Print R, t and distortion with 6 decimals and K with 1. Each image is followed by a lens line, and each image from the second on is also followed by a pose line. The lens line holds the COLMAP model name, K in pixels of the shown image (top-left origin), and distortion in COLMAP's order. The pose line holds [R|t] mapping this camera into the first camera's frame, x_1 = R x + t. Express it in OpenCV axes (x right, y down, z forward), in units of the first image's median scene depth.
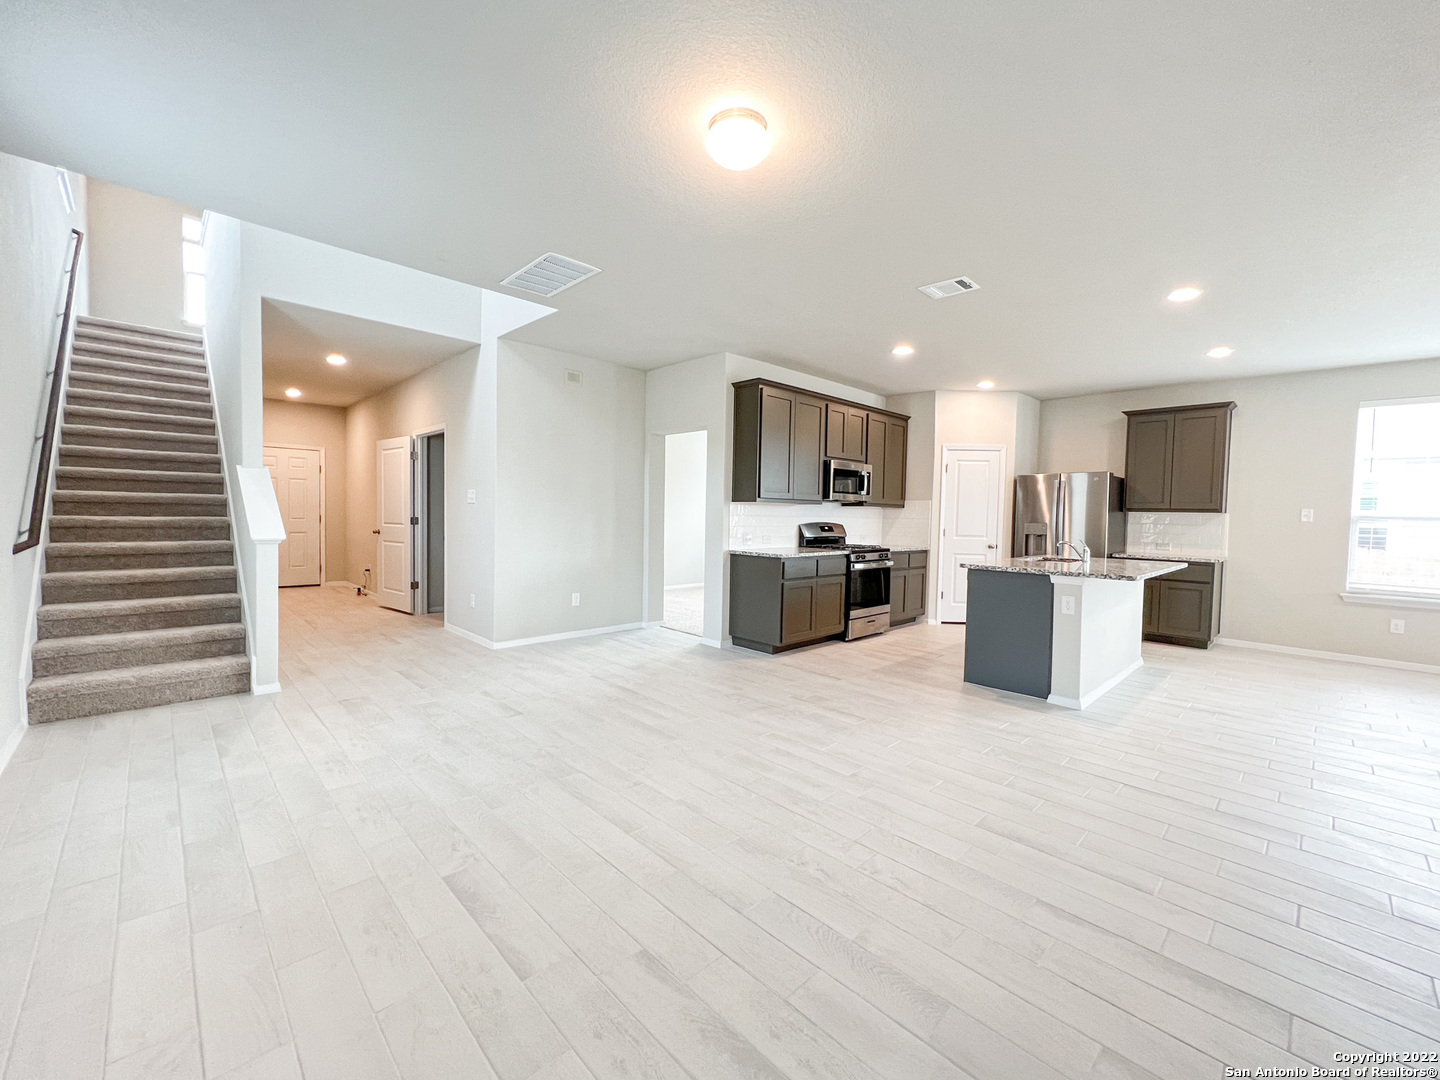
lens RADIAL K [[588.2, 0, 716.8], [0, 588.2, 536.0], [0, 0, 1]] dist [-0.002207, -0.000366]
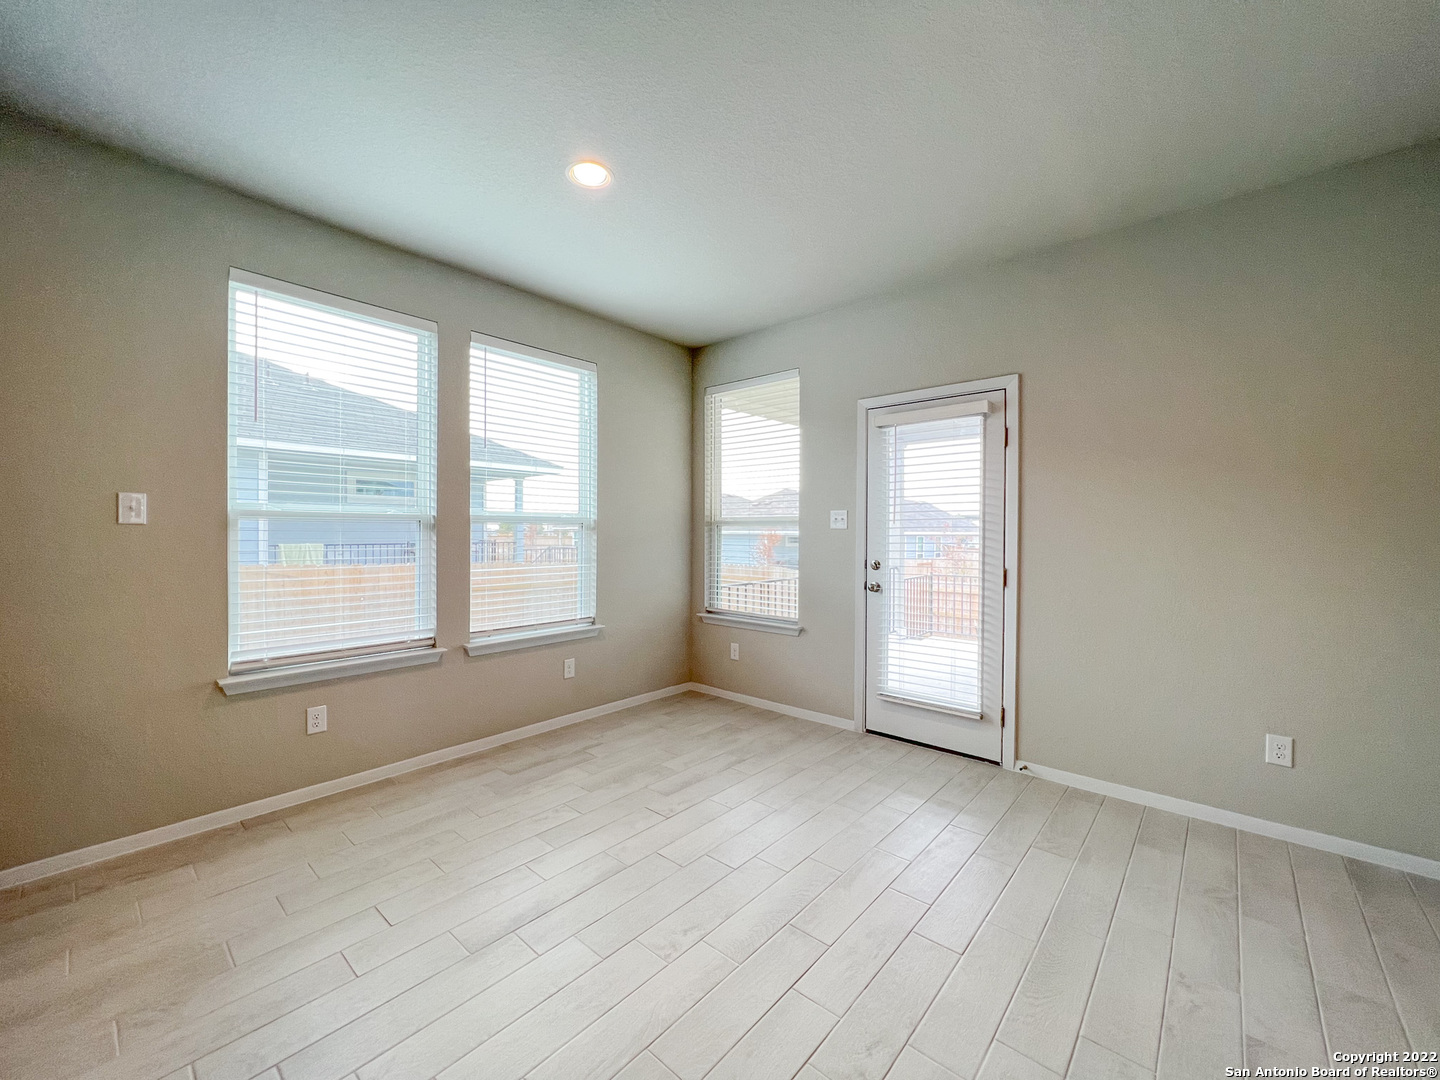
lens RADIAL K [[577.2, 0, 716.9], [0, 577.2, 537.1], [0, 0, 1]] dist [-0.001328, -0.000161]
pose [[-0.080980, -0.033966, 0.996137, 0.586808], [0.033904, 0.998747, 0.036811, -0.016740], [-0.996139, 0.036754, -0.079727, 0.643464]]
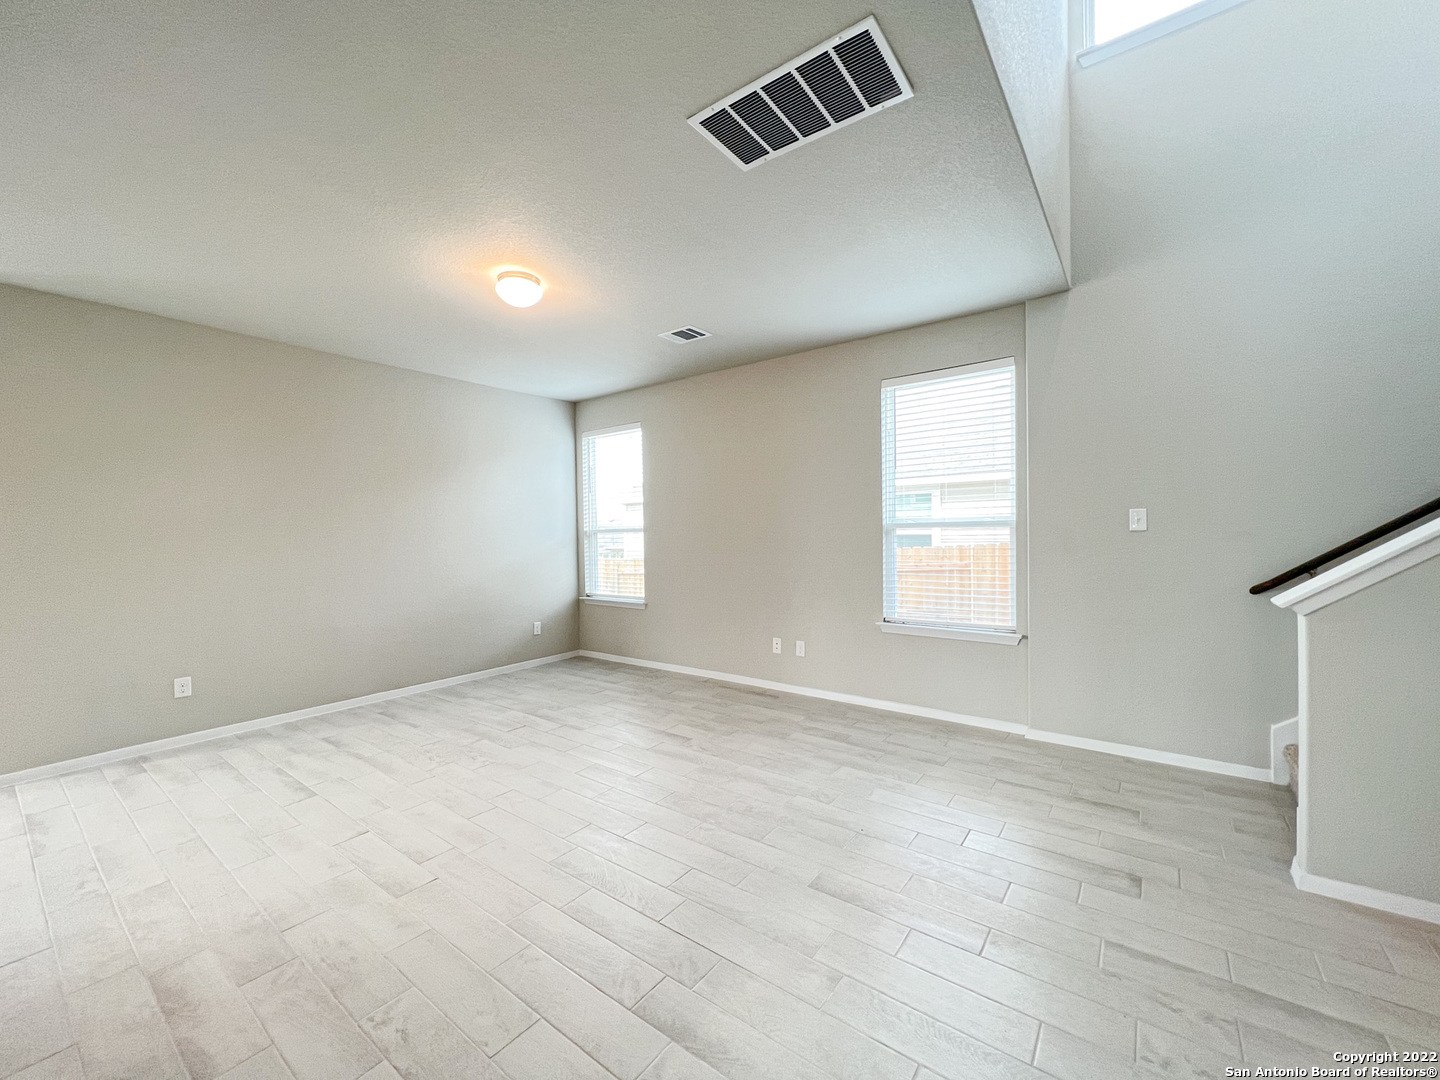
lens RADIAL K [[577.2, 0, 716.9], [0, 577.2, 537.1], [0, 0, 1]] dist [-0.001328, -0.000161]
pose [[-0.987593, -0.003823, -0.156986, -0.090200], [-0.011713, 0.998712, 0.049365, -0.056141], [0.156595, 0.050591, -0.986366, 1.010913]]
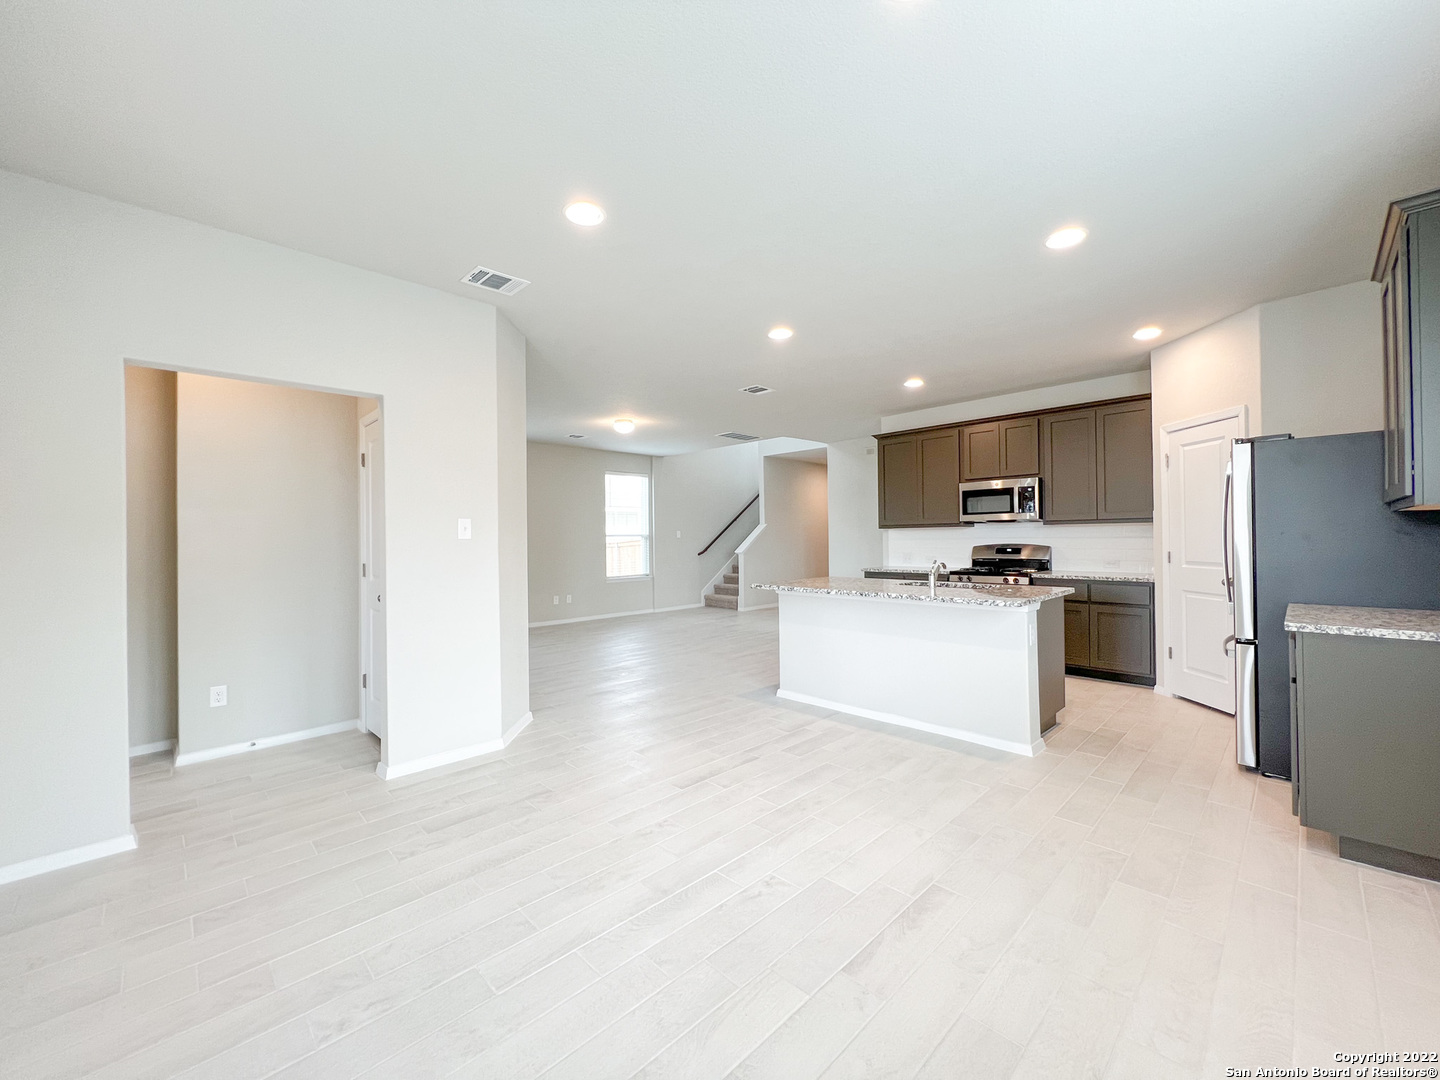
lens RADIAL K [[577.2, 0, 716.9], [0, 577.2, 537.1], [0, 0, 1]] dist [-0.001328, -0.000161]
pose [[0.009300, -0.023099, -0.999690, 1.286138], [-0.026132, 0.999386, -0.023335, -0.000396], [0.999615, 0.026341, 0.008690, 0.606233]]
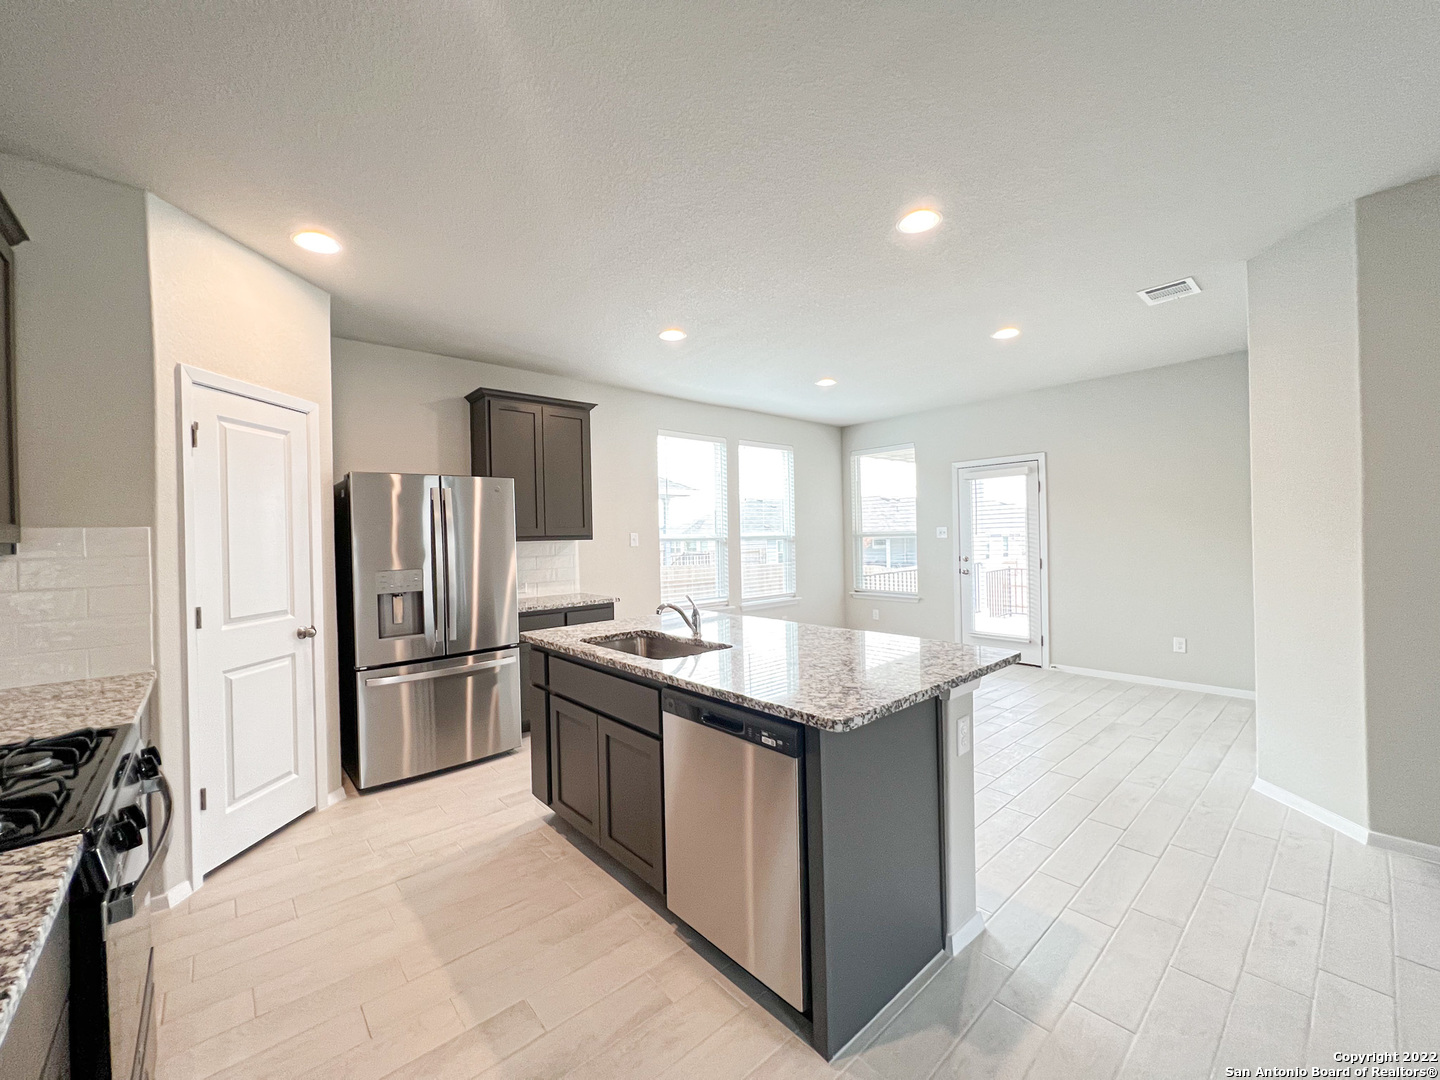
lens RADIAL K [[577.2, 0, 716.9], [0, 577.2, 537.1], [0, 0, 1]] dist [-0.001328, -0.000161]
pose [[0.046027, -0.025434, 0.998616, 0.076054], [0.062835, 0.997770, 0.022517, -0.053200], [-0.996962, 0.061712, 0.047522, 0.841605]]
